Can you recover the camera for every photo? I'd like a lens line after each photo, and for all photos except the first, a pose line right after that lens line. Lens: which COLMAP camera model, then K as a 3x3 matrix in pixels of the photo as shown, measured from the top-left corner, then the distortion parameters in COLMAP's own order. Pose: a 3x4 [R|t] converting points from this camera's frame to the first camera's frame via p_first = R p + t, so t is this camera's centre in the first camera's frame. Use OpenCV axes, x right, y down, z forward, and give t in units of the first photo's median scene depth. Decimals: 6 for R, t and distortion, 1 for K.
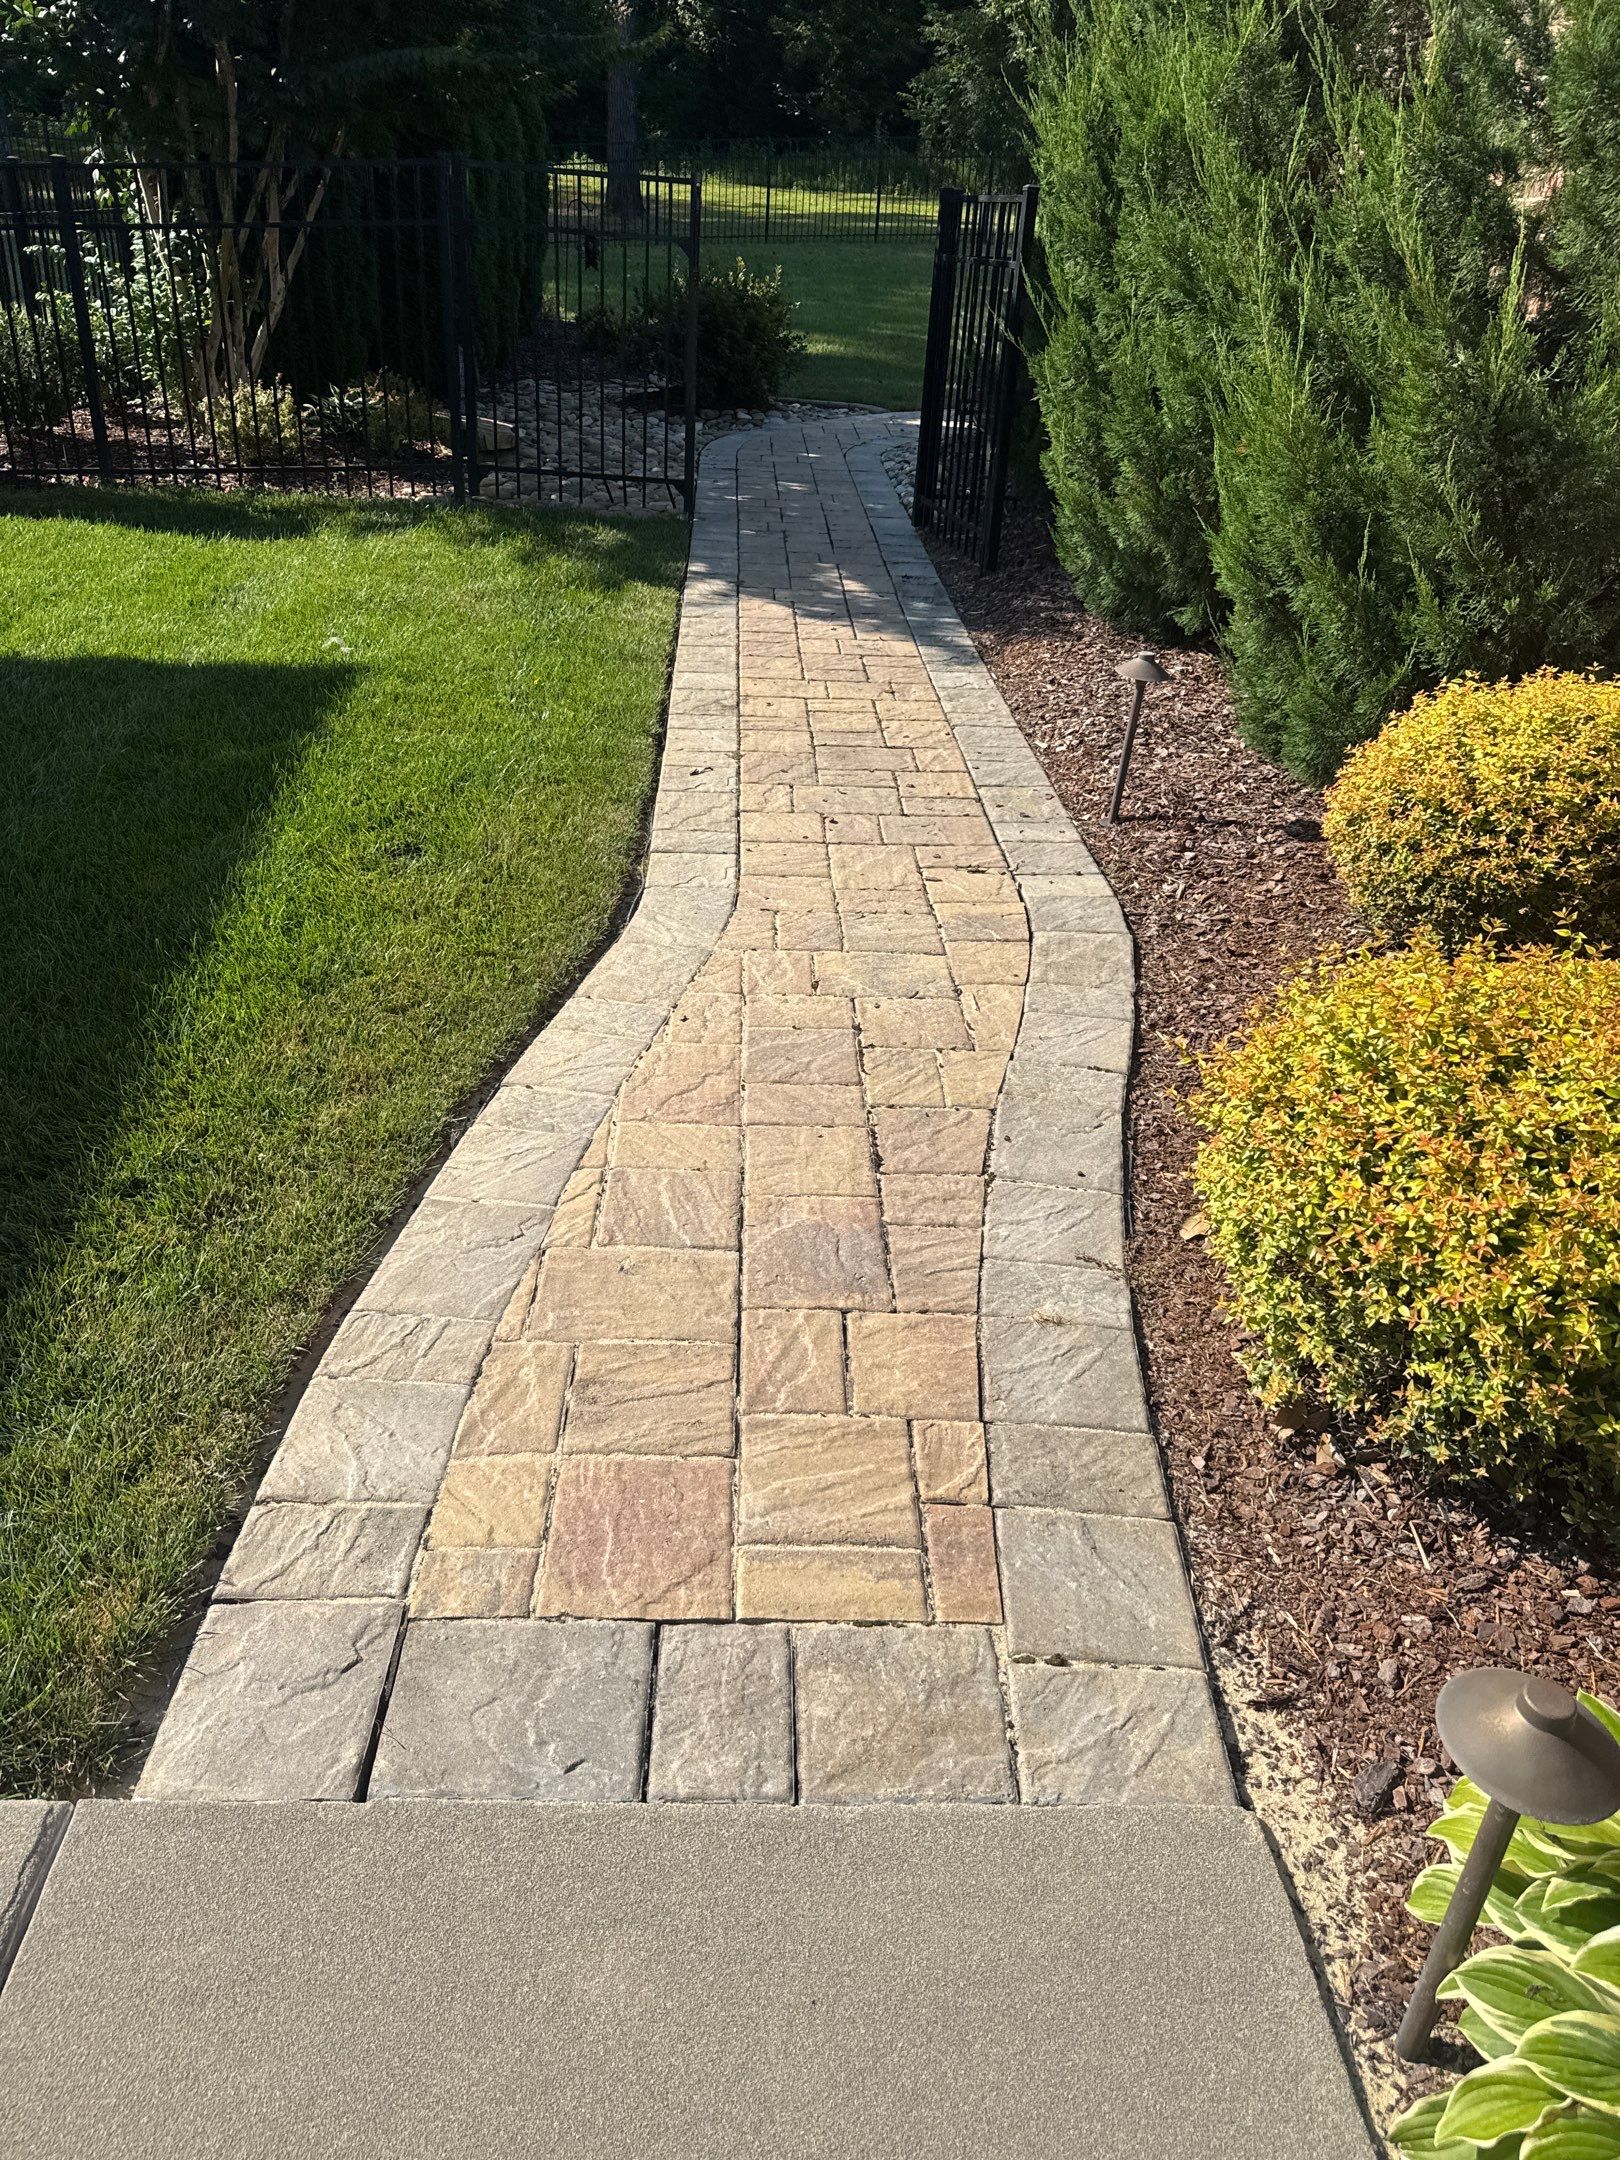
lens RADIAL K [[1553.5, 0, 825.3], [0, 1553.5, 1085.0], [0, 0, 1]] dist [0.110701, -0.171860]
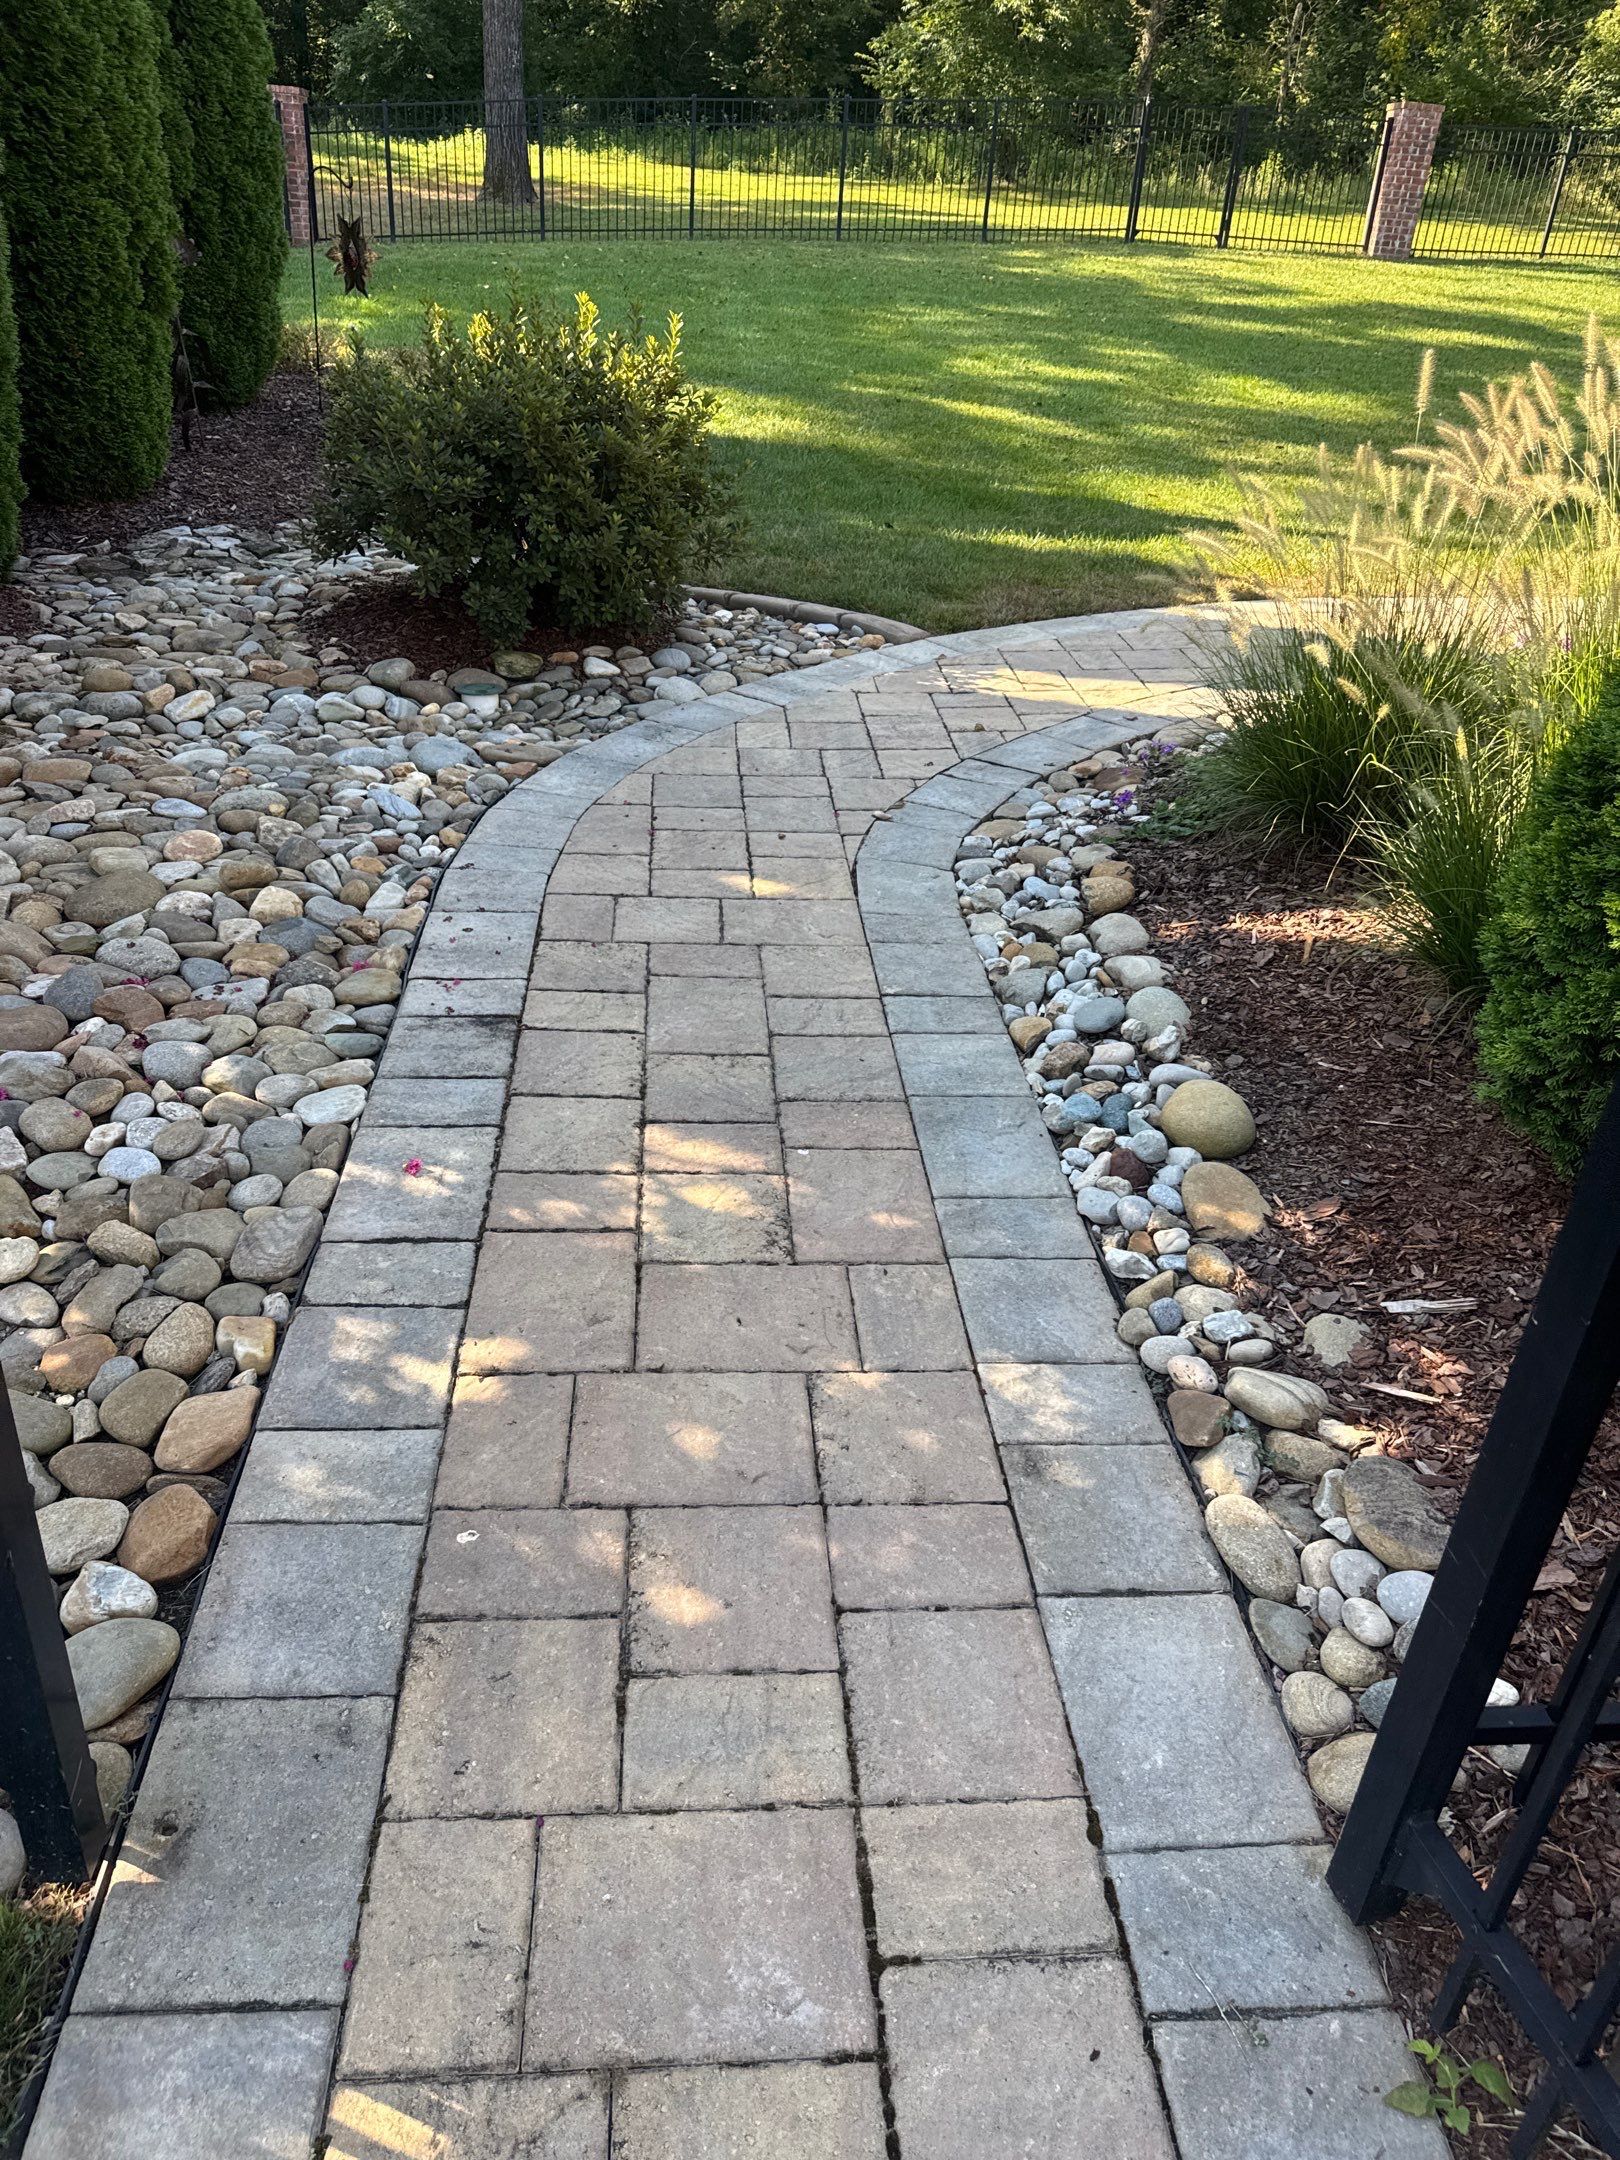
lens RADIAL K [[1553.5, 0, 825.3], [0, 1553.5, 1085.0], [0, 0, 1]] dist [0.110701, -0.171860]
pose [[0.999353, -0.006149, 0.035425, -0.002185], [0.005966, 0.999968, 0.005262, -0.109692], [-0.035456, -0.005047, 0.999358, 0.200991]]
